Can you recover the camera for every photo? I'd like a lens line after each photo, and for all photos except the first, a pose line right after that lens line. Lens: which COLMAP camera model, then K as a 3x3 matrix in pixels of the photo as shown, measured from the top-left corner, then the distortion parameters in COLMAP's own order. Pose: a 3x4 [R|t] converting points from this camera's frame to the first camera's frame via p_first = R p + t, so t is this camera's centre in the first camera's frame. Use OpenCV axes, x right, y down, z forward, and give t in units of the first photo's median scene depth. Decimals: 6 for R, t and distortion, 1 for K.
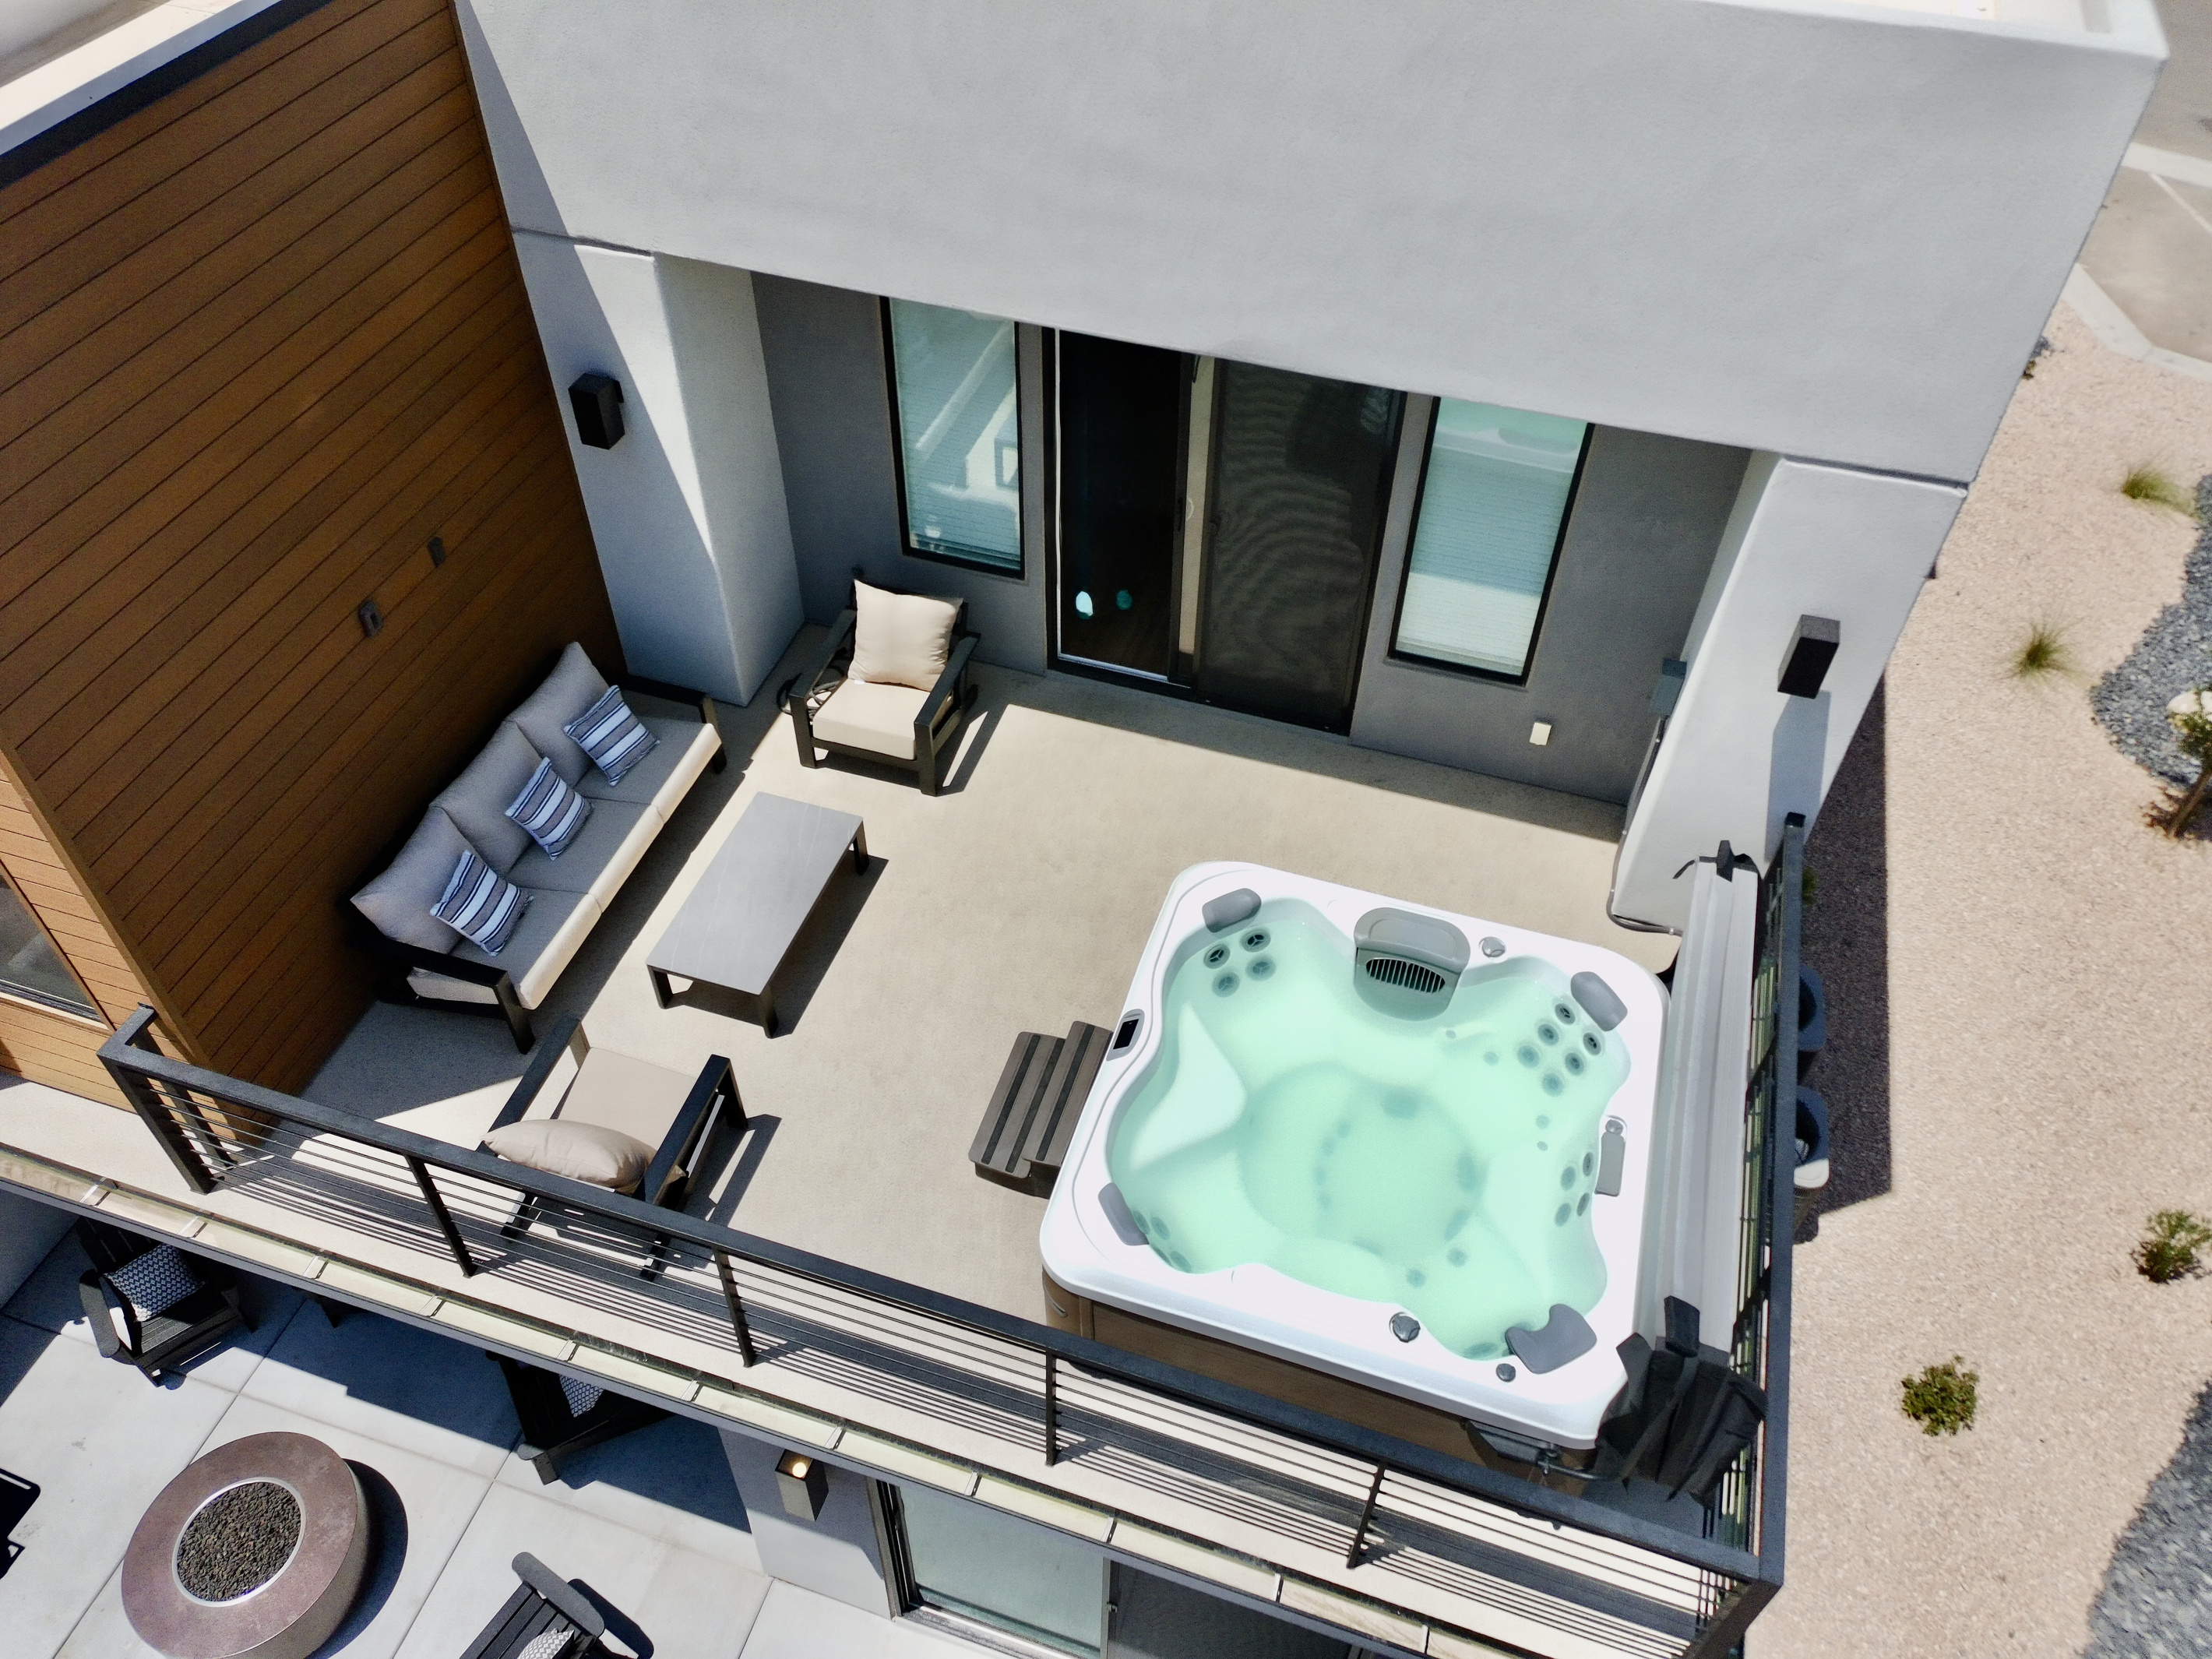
lens RADIAL K [[1578.8, 0, 1106.0], [0, 1578.8, 829.5], [0, 0, 1]] dist [0.040441, -0.047111]
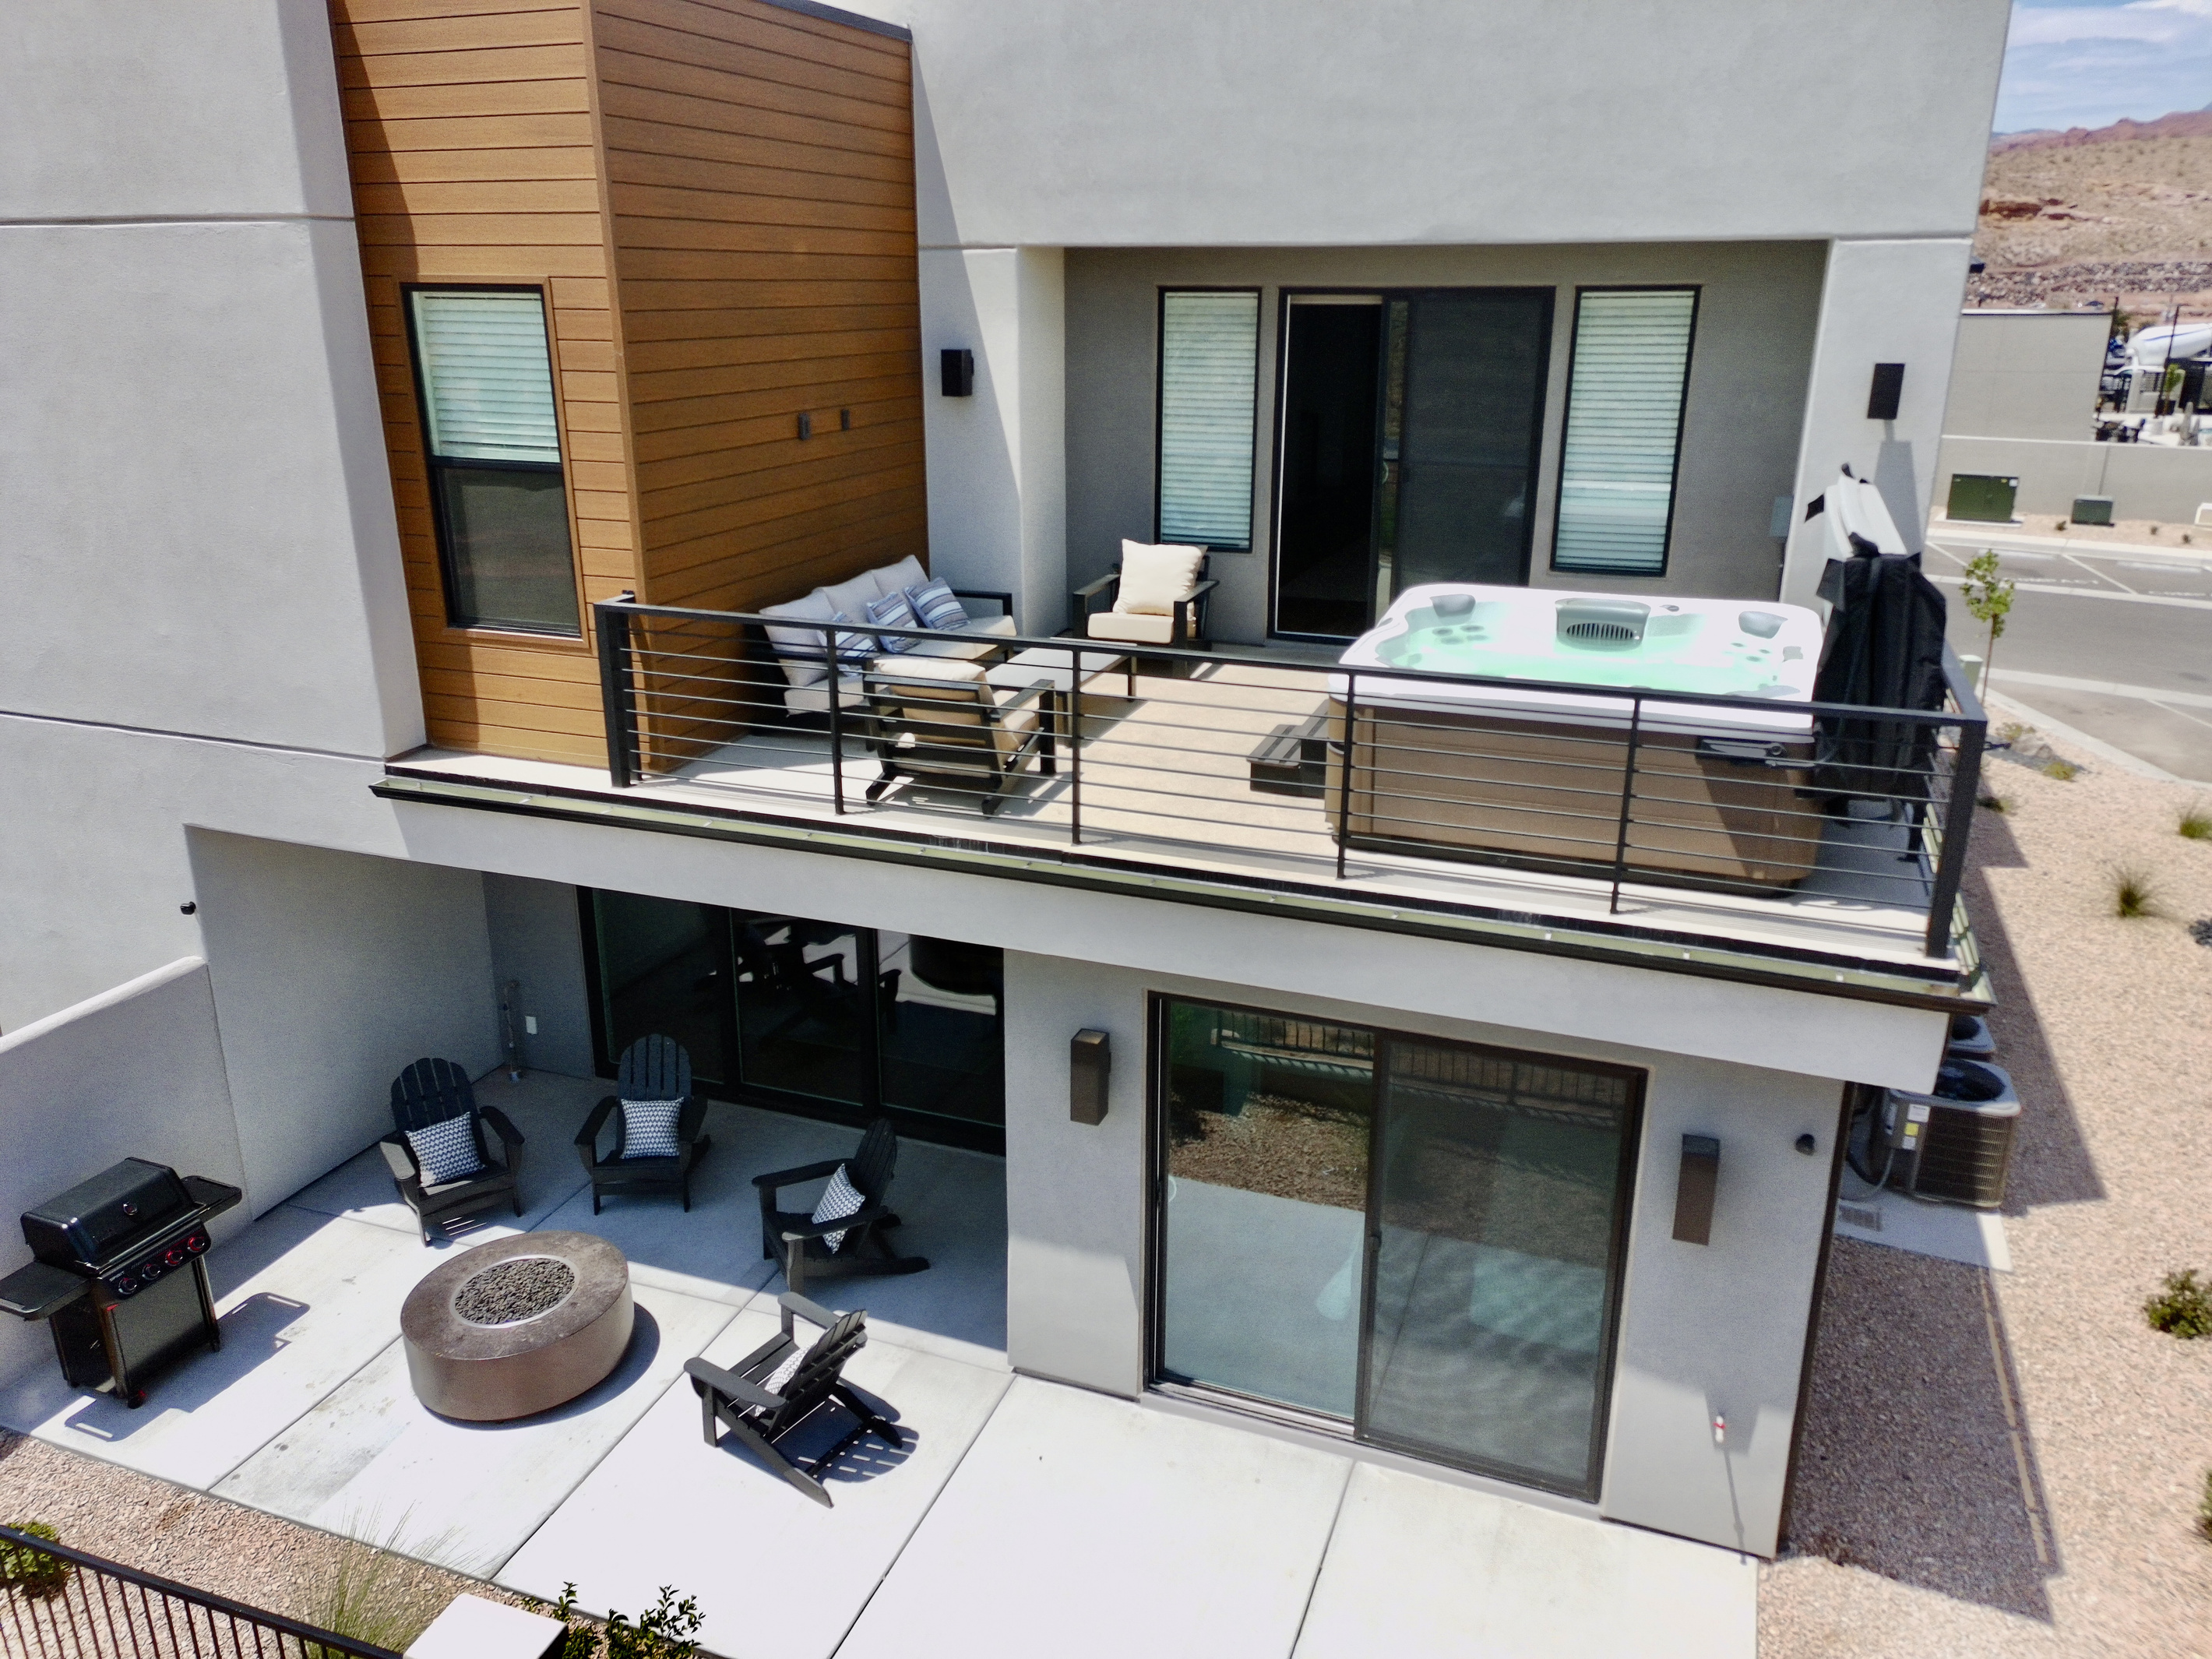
lens RADIAL K [[1578.8, 0, 1106.0], [0, 1578.8, 829.5], [0, 0, 1]] dist [0.040441, -0.047111]
pose [[0.998727, 0.002512, -0.050383, -0.114221], [-0.024513, 0.897086, -0.441175, 0.663130], [0.044089, 0.441848, 0.896006, -0.051125]]
